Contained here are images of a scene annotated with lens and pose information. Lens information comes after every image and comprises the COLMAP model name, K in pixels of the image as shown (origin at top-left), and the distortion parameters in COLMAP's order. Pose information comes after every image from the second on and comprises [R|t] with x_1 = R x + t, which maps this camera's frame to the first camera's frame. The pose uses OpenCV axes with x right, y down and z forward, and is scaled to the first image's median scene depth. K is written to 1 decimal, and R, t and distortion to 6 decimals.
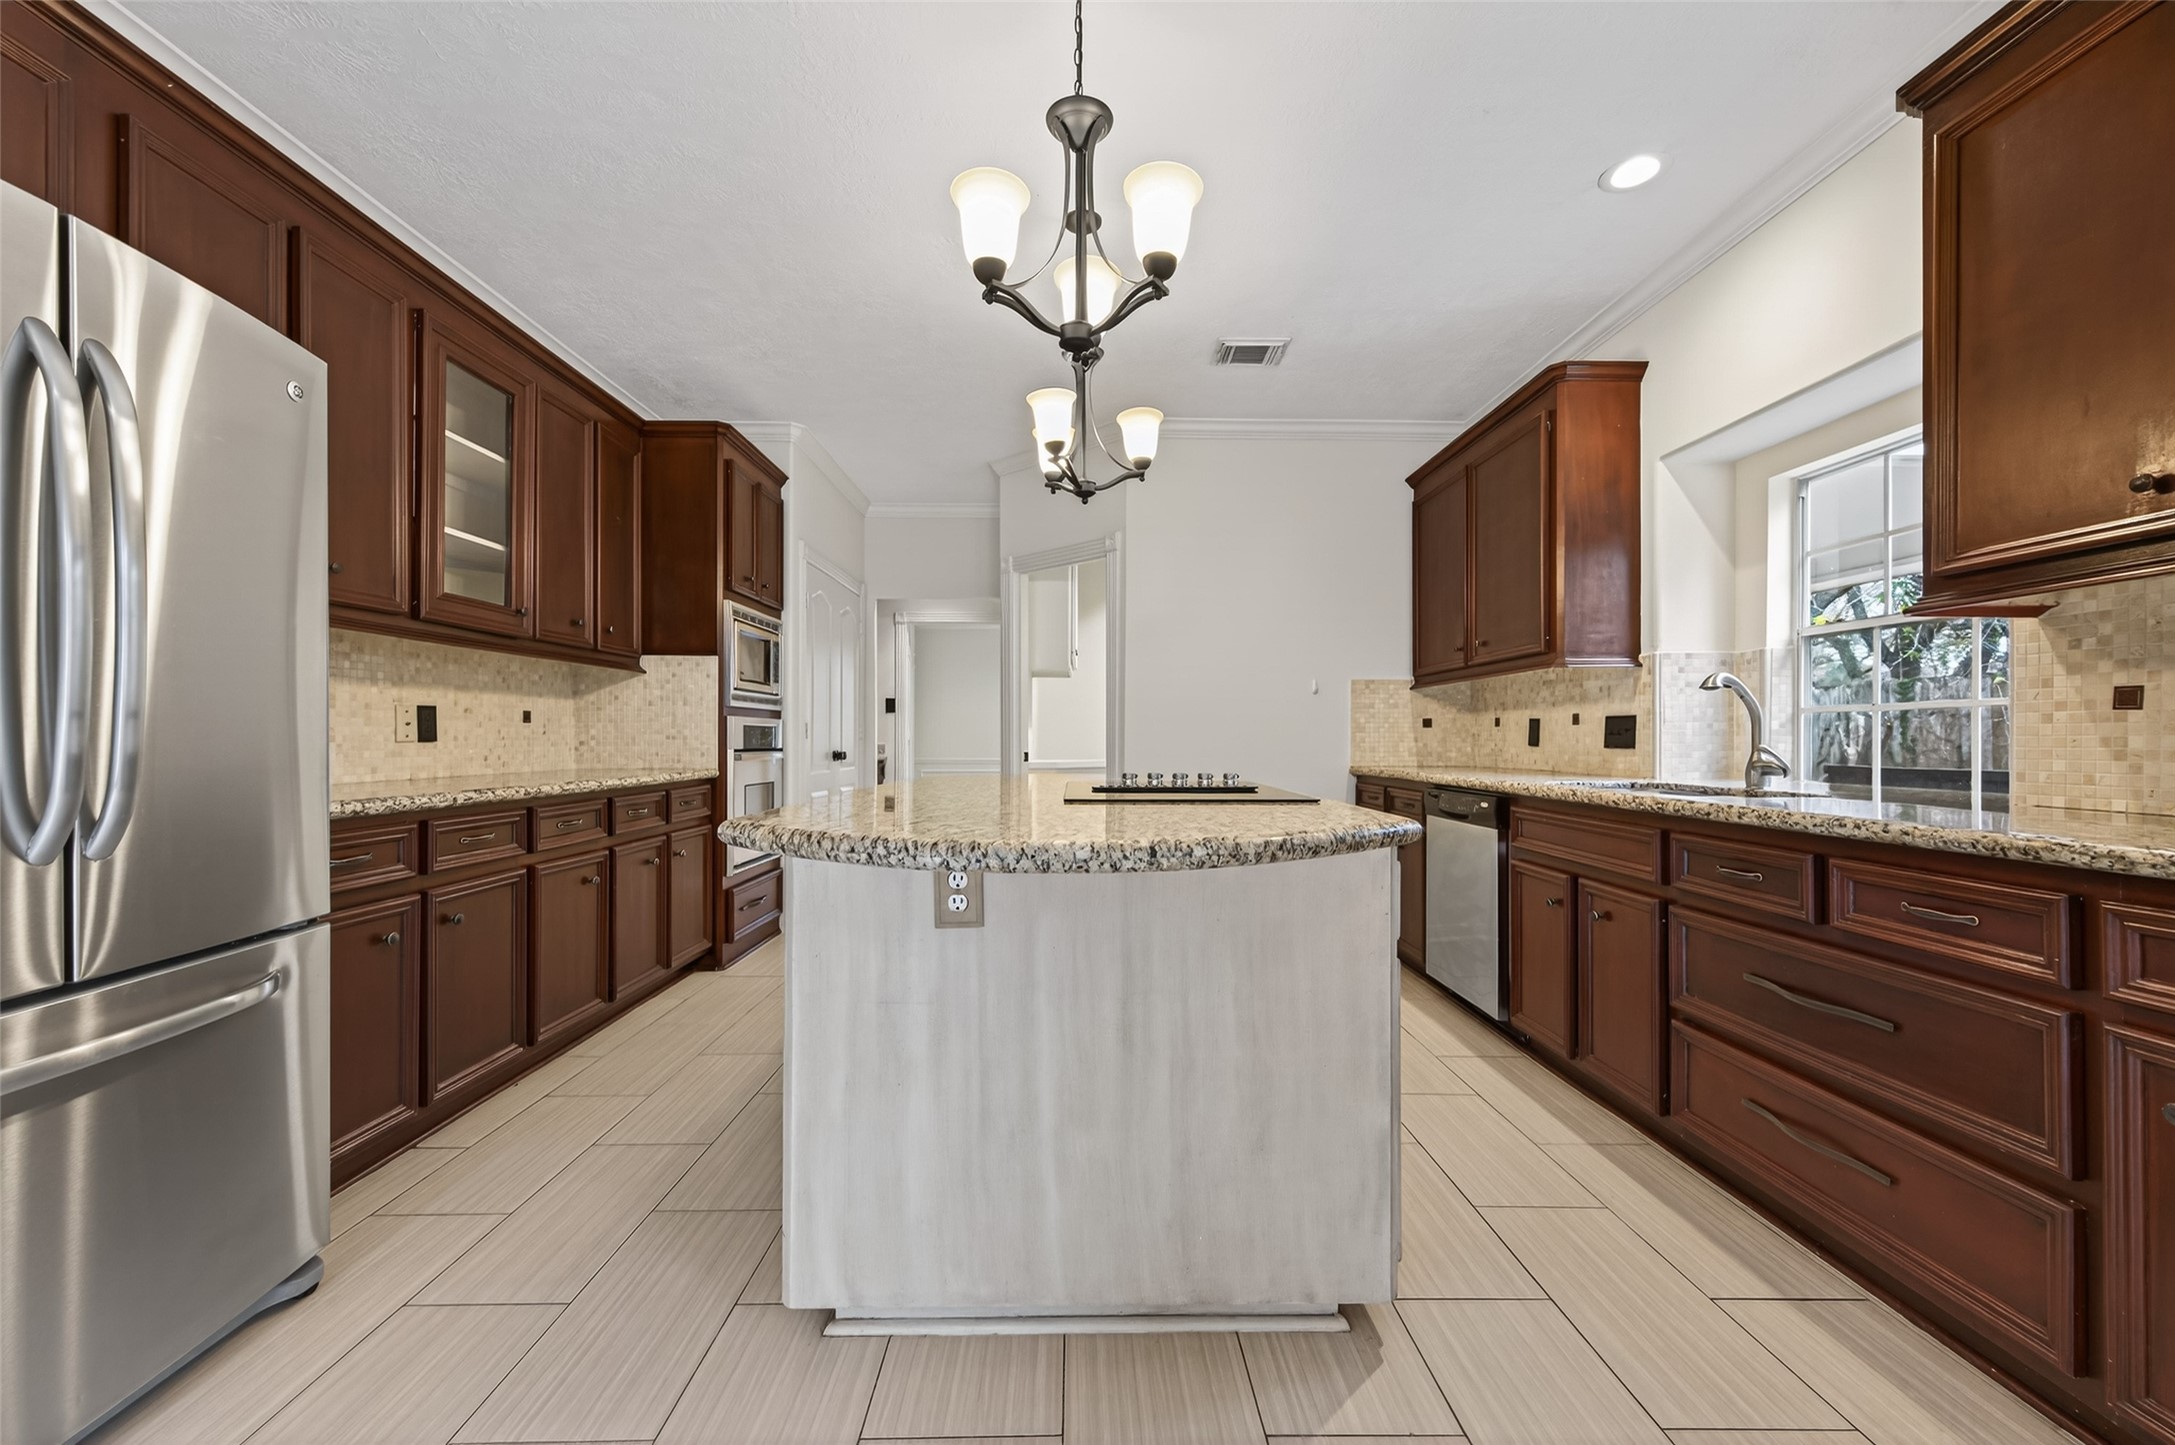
lens RADIAL K [[847.7, 0, 1079.7], [0, 847.7, 726.4], [0, 0, 1]] dist [0.010173, 0.000149]
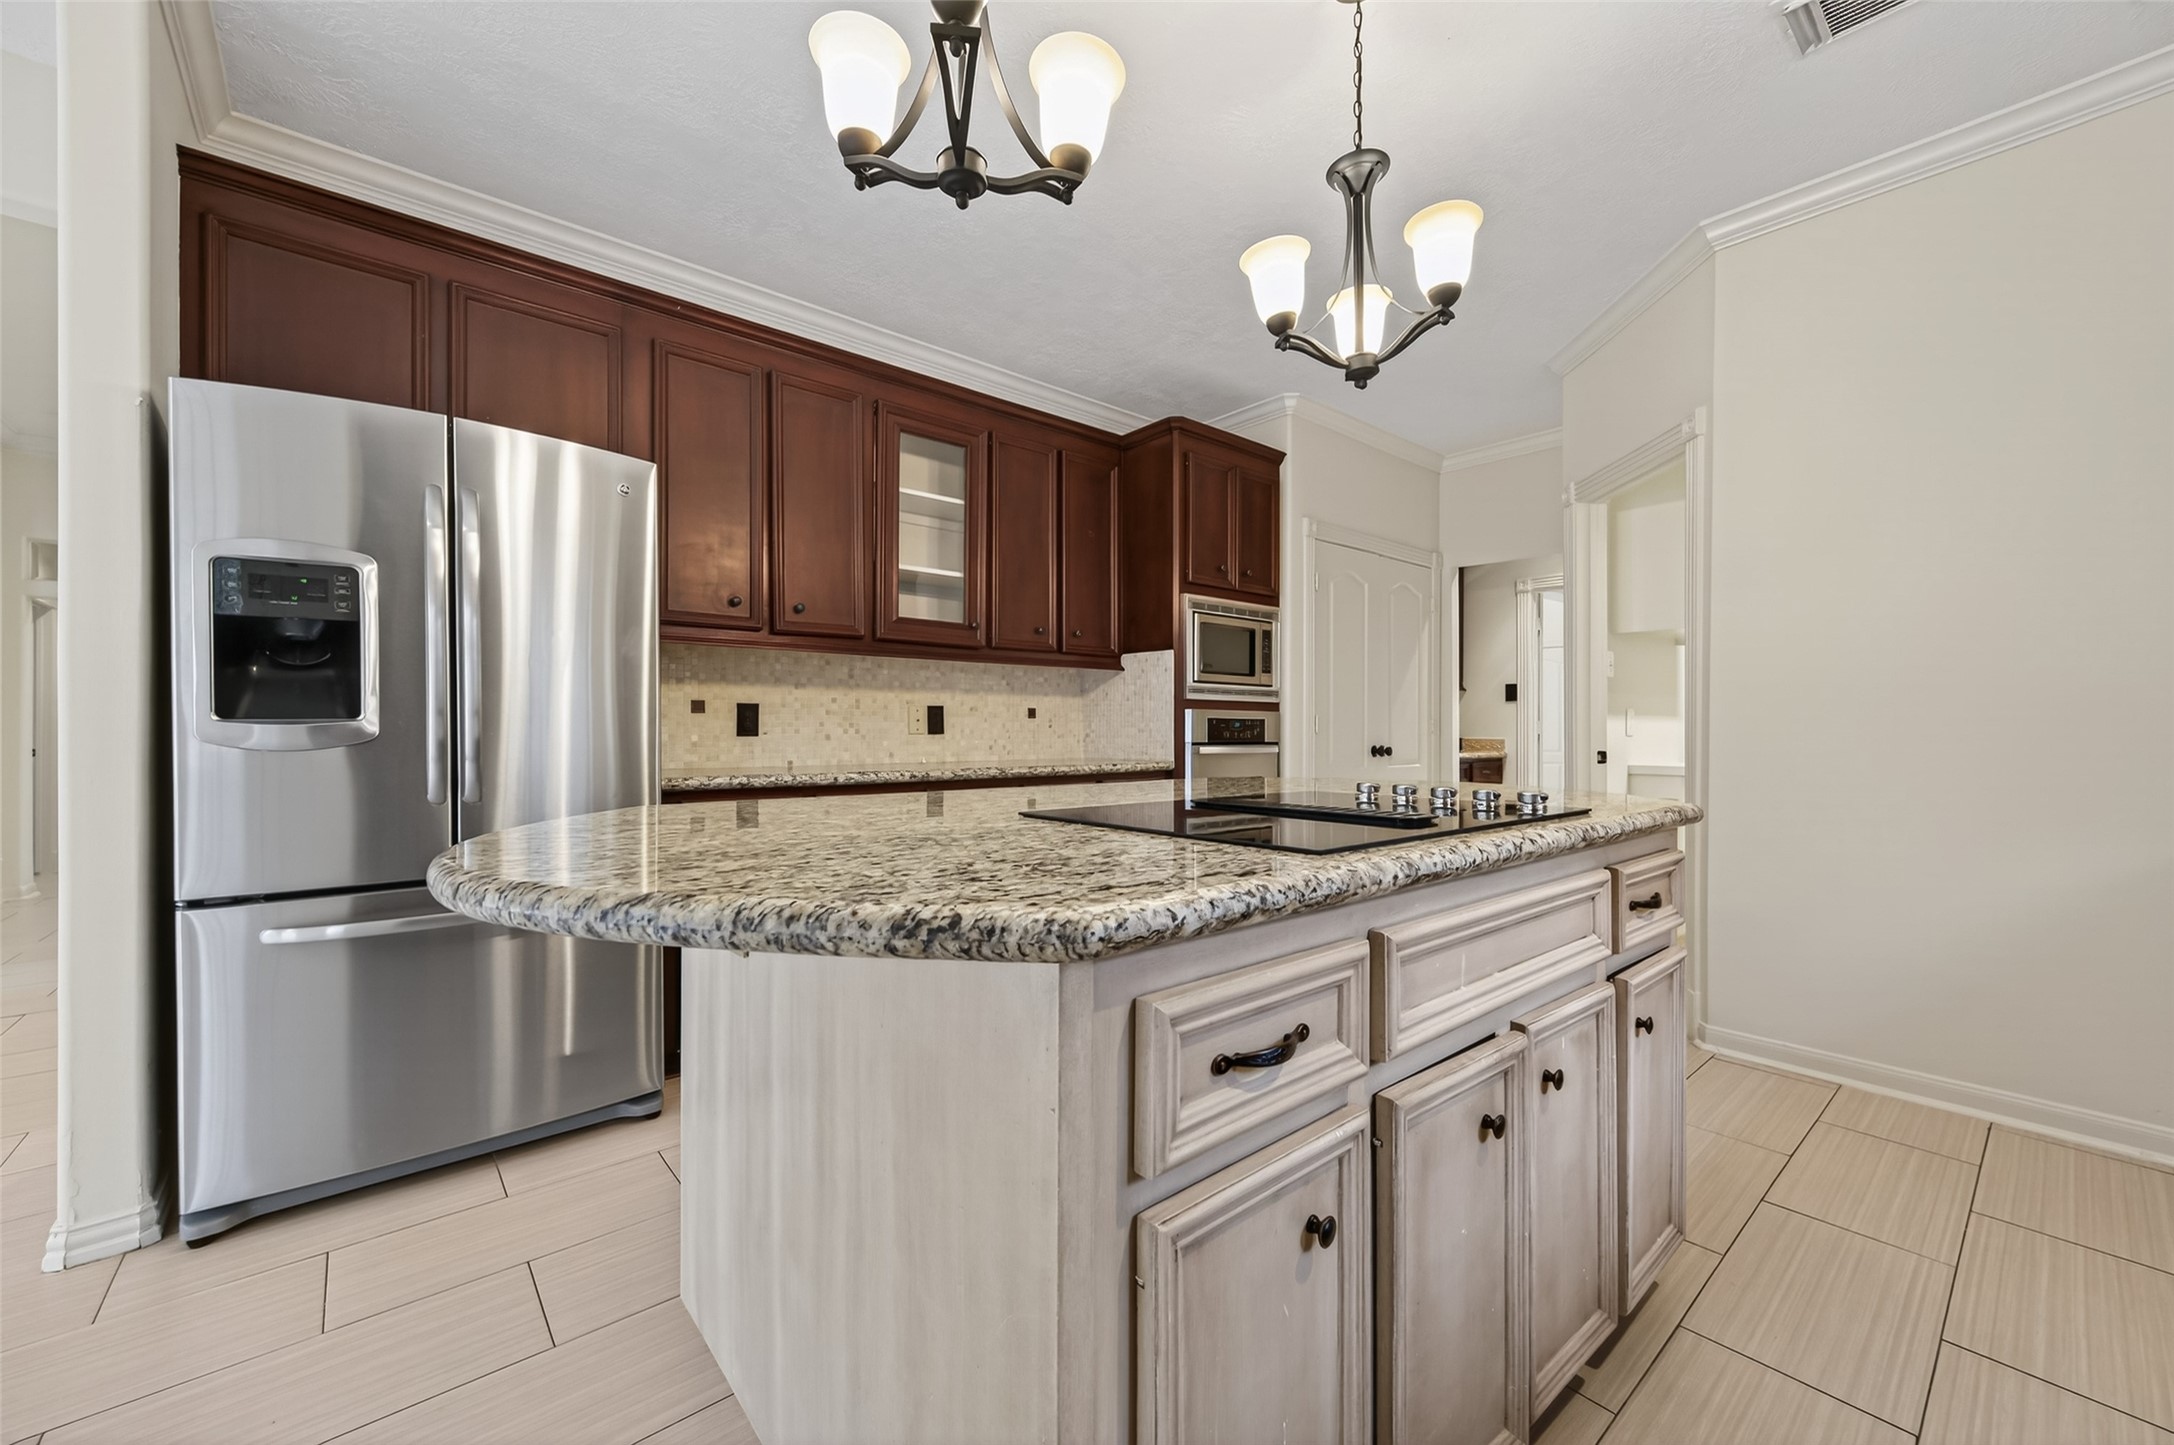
lens RADIAL K [[847.4, 0, 1089.1], [0, 847.4, 732.4], [0, 0, 1]] dist [0.010173, 0.000149]
pose [[0.645995, 0.000293, -0.763342, 0.327908], [0.009788, 0.999915, 0.008667, 0.006309], [0.763279, -0.013071, 0.645937, 0.318820]]
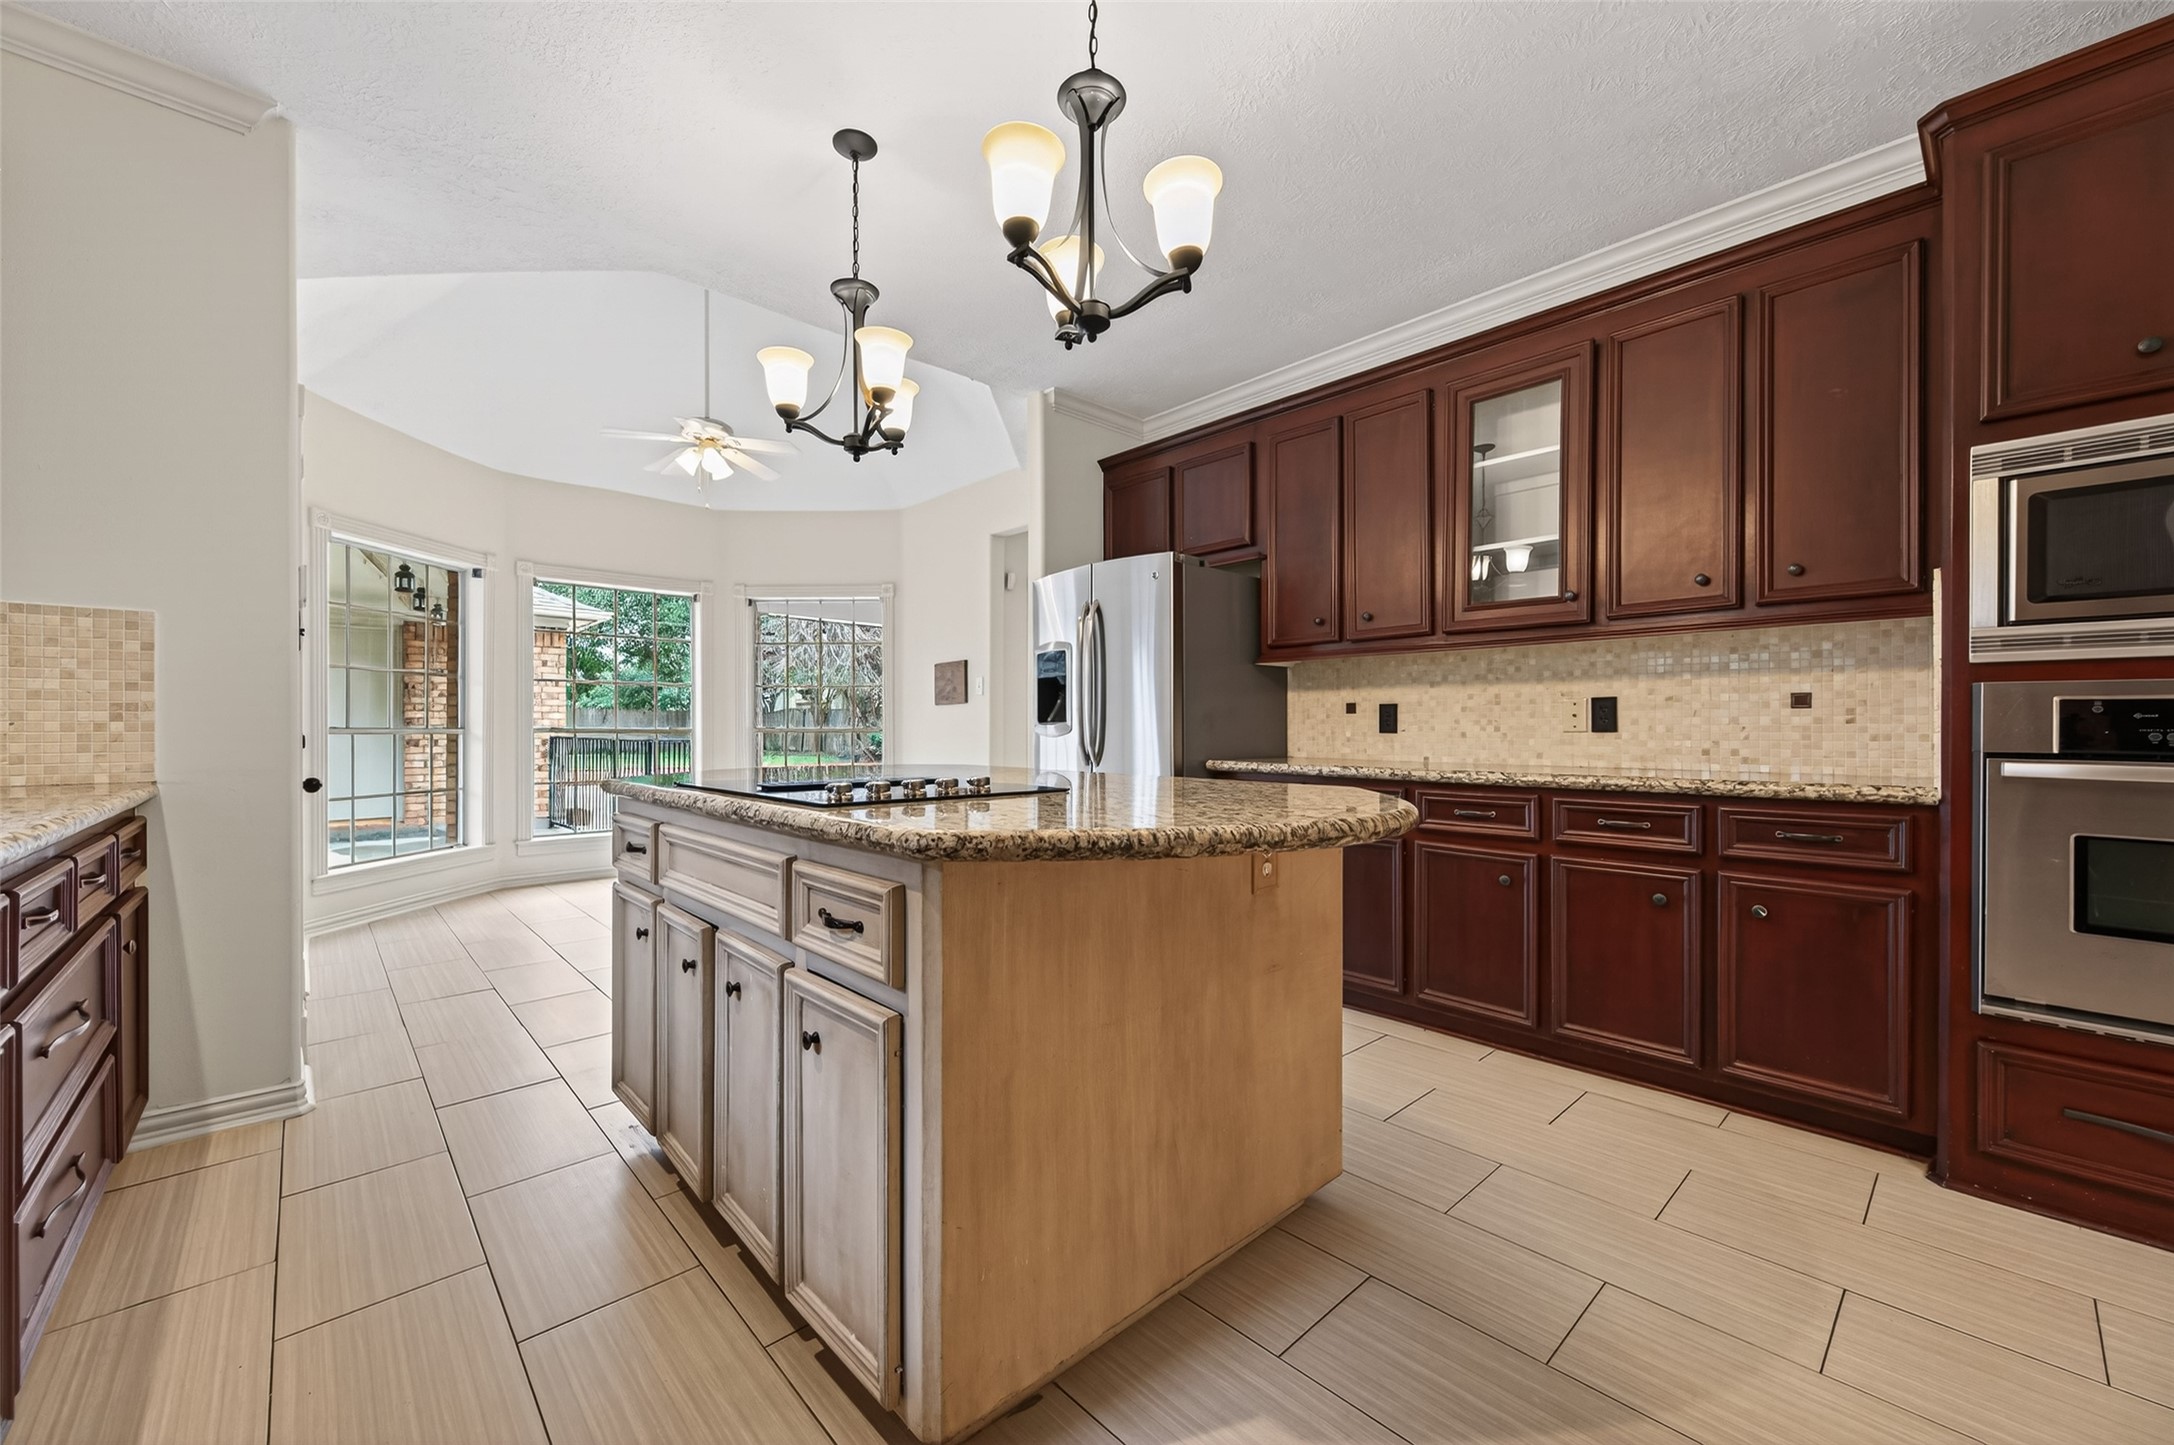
lens RADIAL K [[847.4, 0, 1086.8], [0, 847.4, 732.3], [0, 0, 1]] dist [0.010173, 0.000149]
pose [[-0.736173, 0.000802, -0.676793, 0.356684], [0.006446, 0.999962, -0.005826, 0.018514], [0.676763, -0.008652, -0.736150, 1.212959]]
